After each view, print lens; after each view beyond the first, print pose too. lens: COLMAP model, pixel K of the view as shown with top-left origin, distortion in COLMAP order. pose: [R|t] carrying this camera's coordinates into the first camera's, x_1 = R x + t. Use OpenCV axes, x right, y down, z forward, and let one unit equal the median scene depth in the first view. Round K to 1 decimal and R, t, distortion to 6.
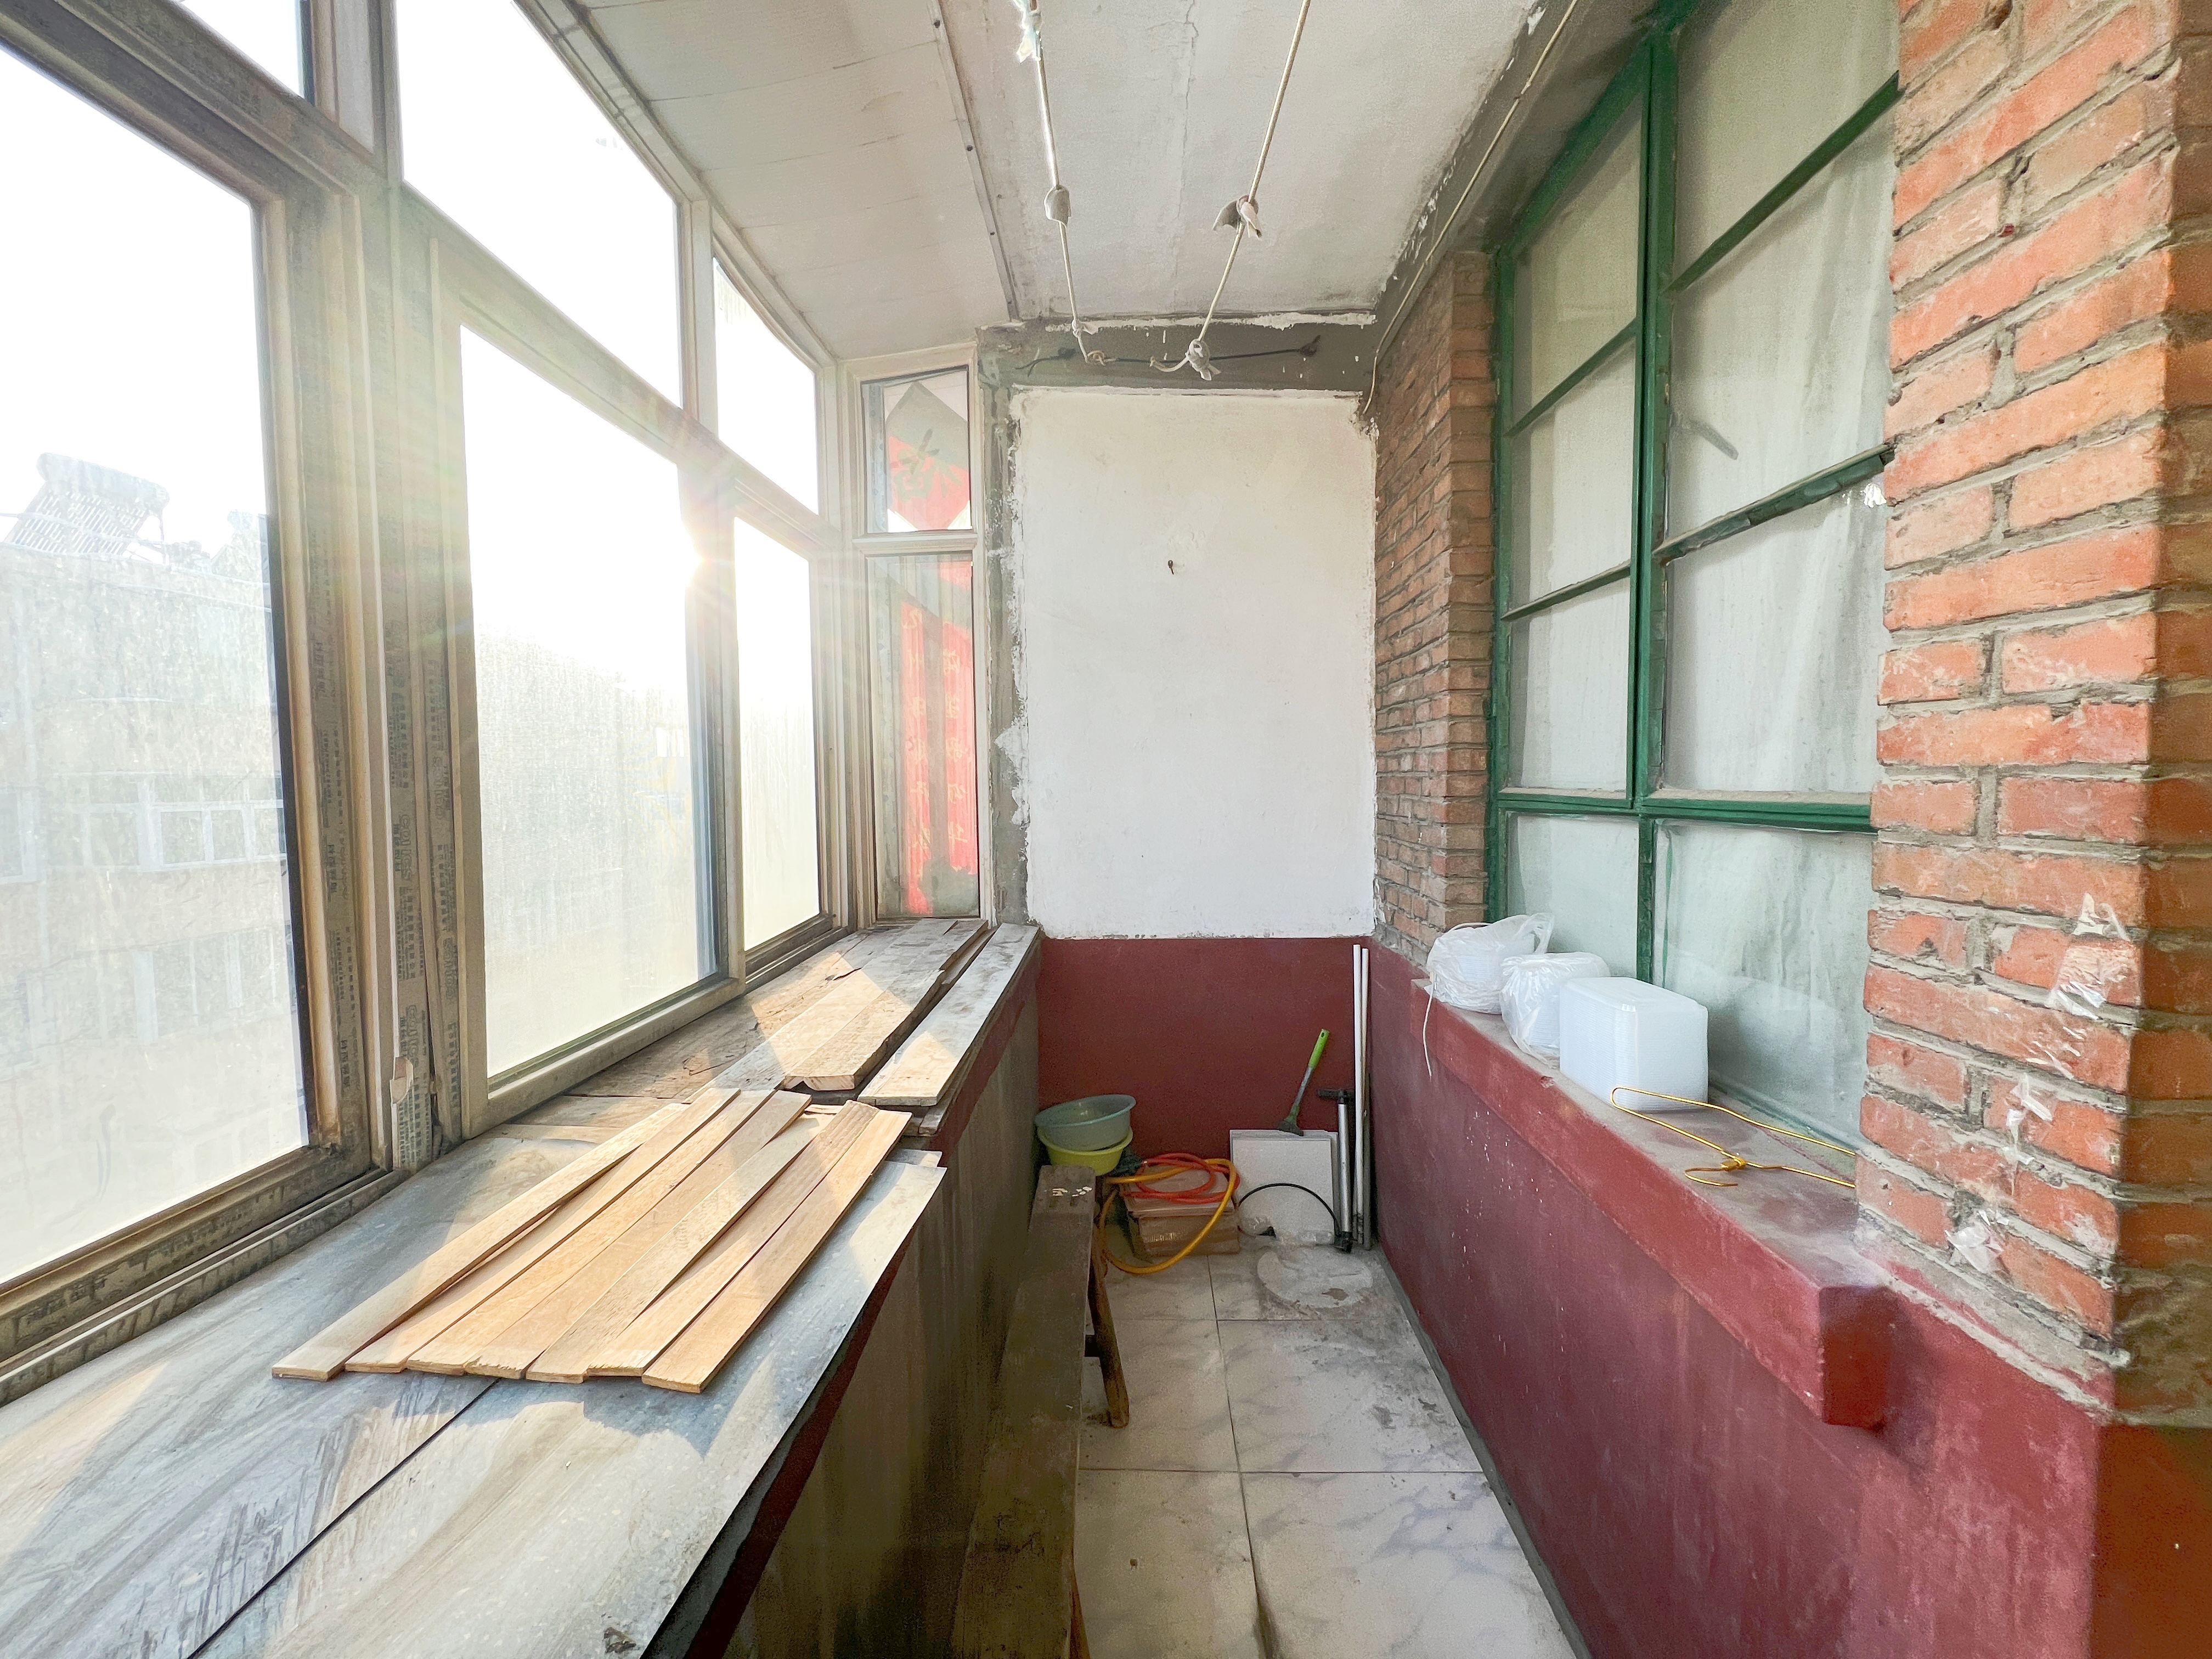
lens RADIAL K [[913.8, 0, 1109.9], [0, 913.8, 824.3], [0, 0, 1]] dist [0.000182, -0.000608]
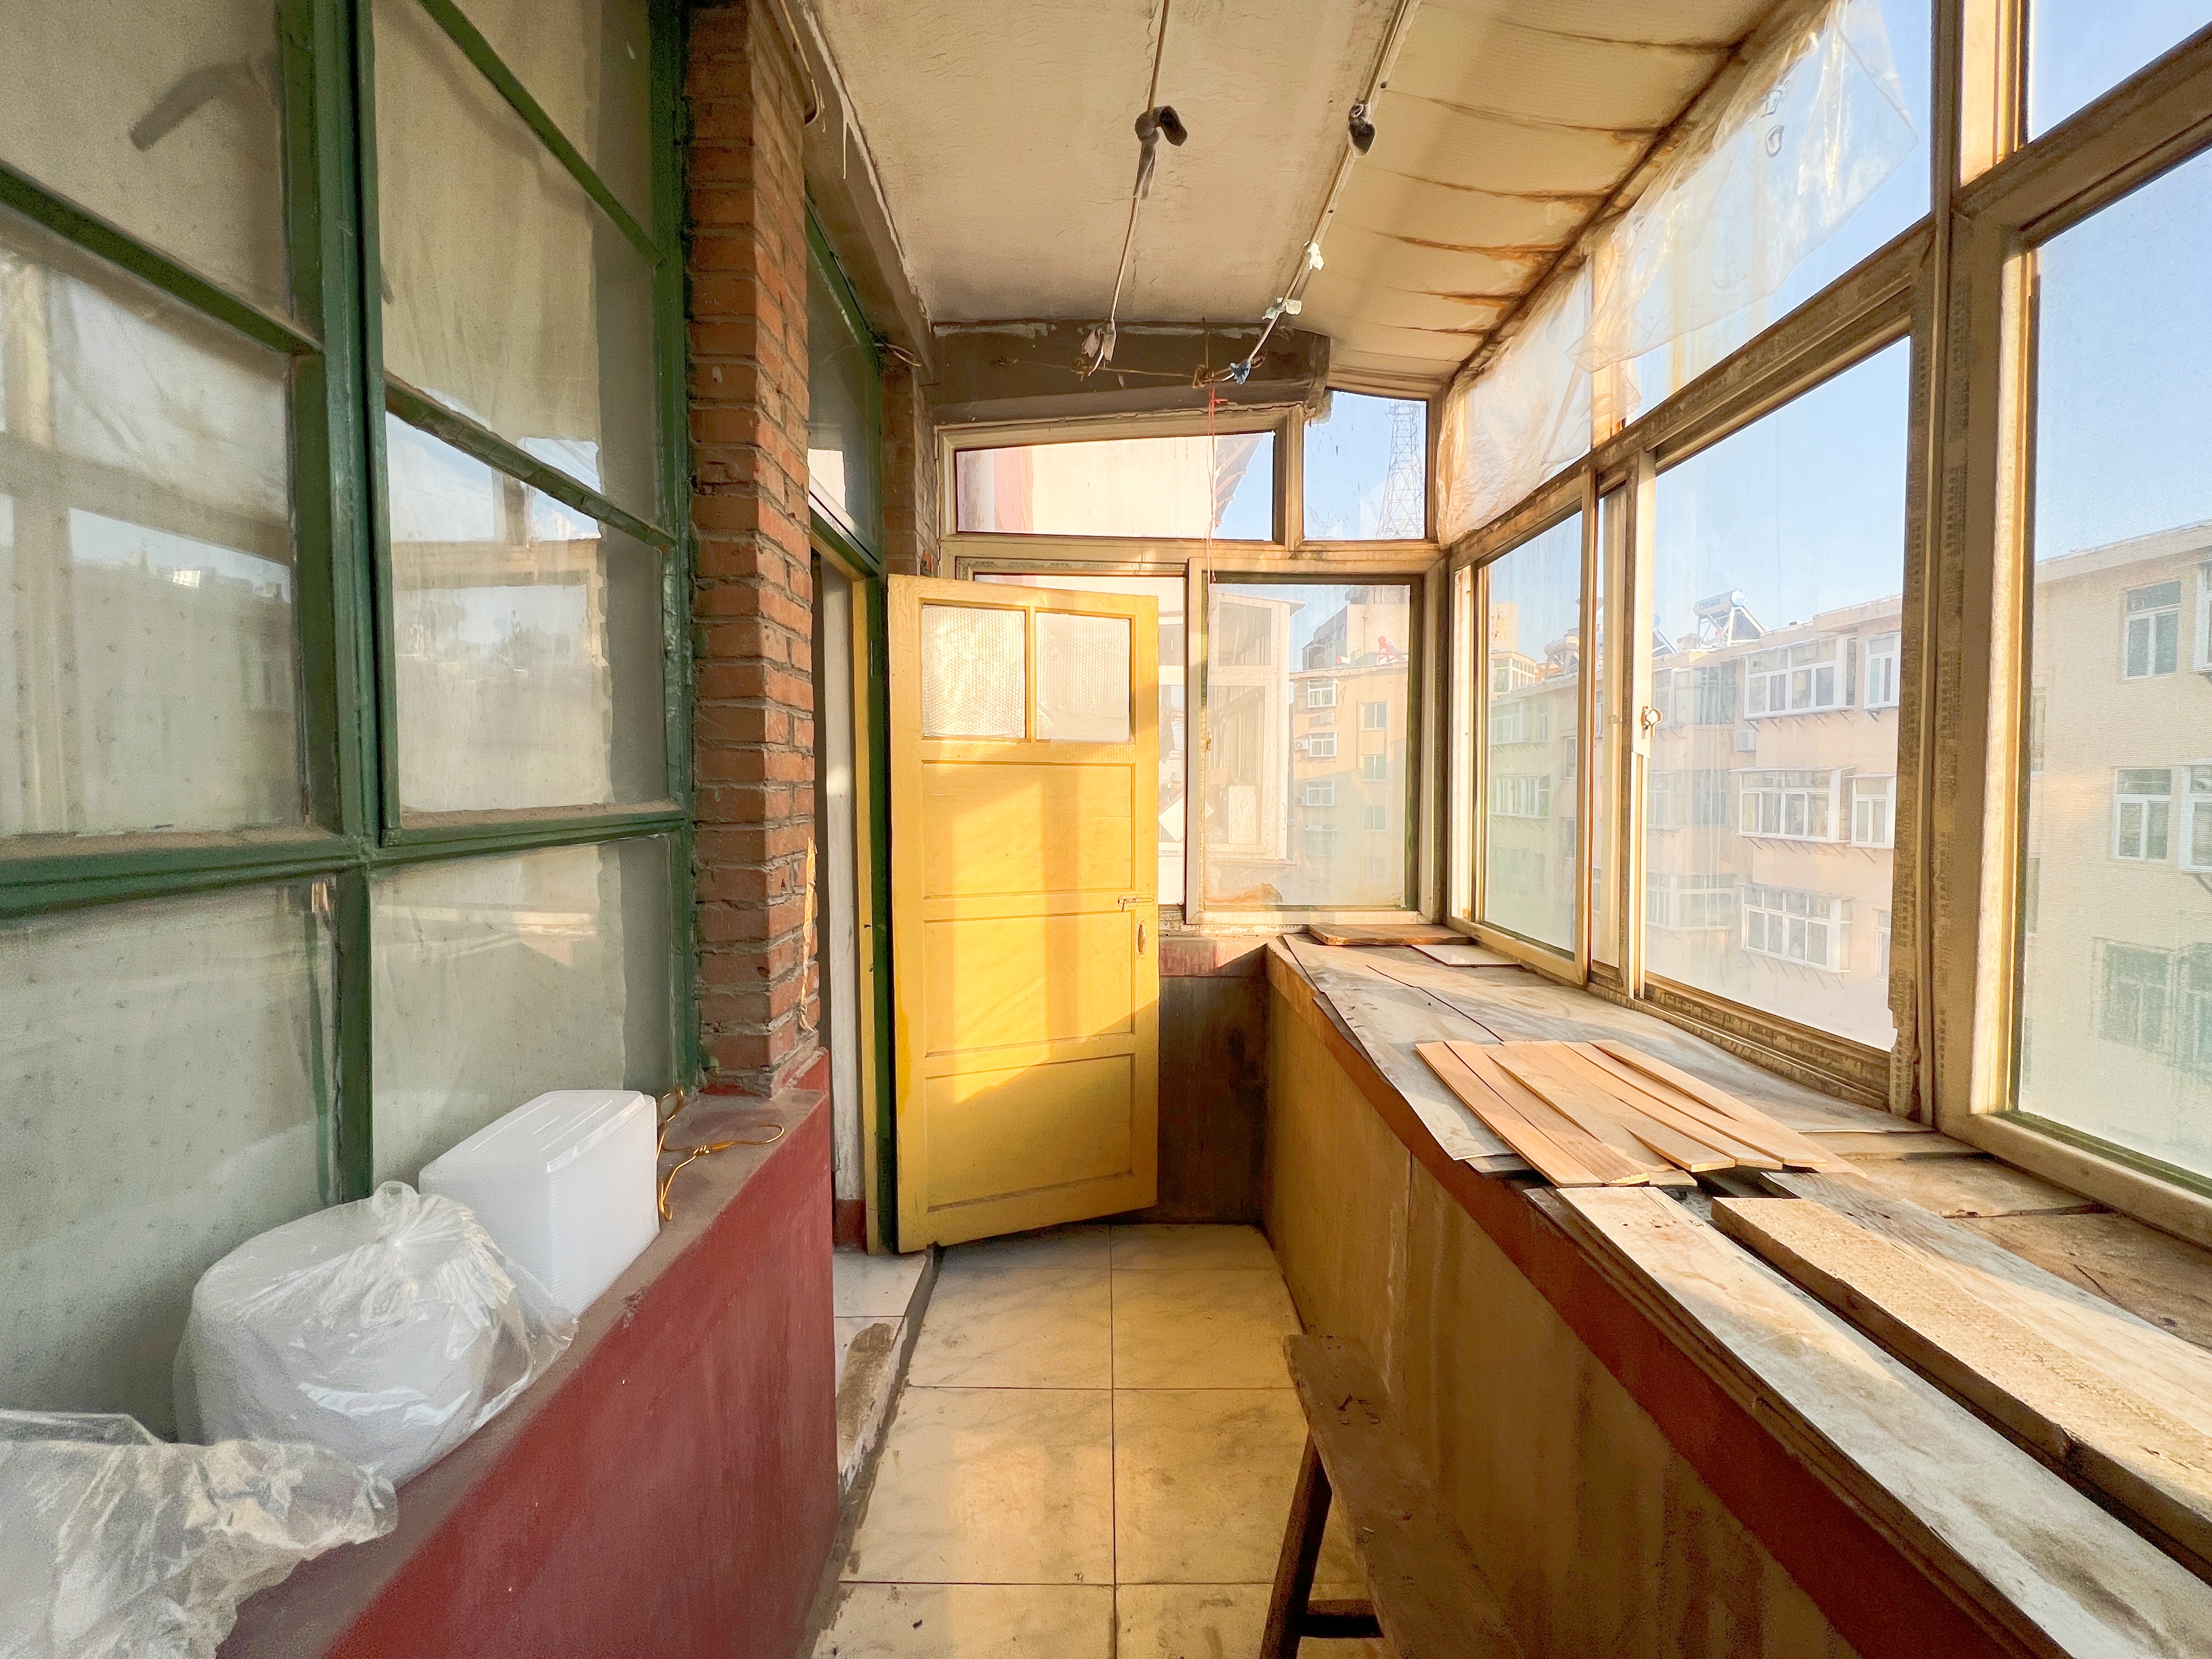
lens RADIAL K [[913.8, 0, 1109.9], [0, 913.8, 824.3], [0, 0, 1]] dist [0.000182, -0.000608]
pose [[-0.999152, 0.020568, -0.035669, 0.253493], [0.017189, 0.995556, 0.092584, -0.103786], [0.037414, 0.091893, -0.995066, 2.134369]]
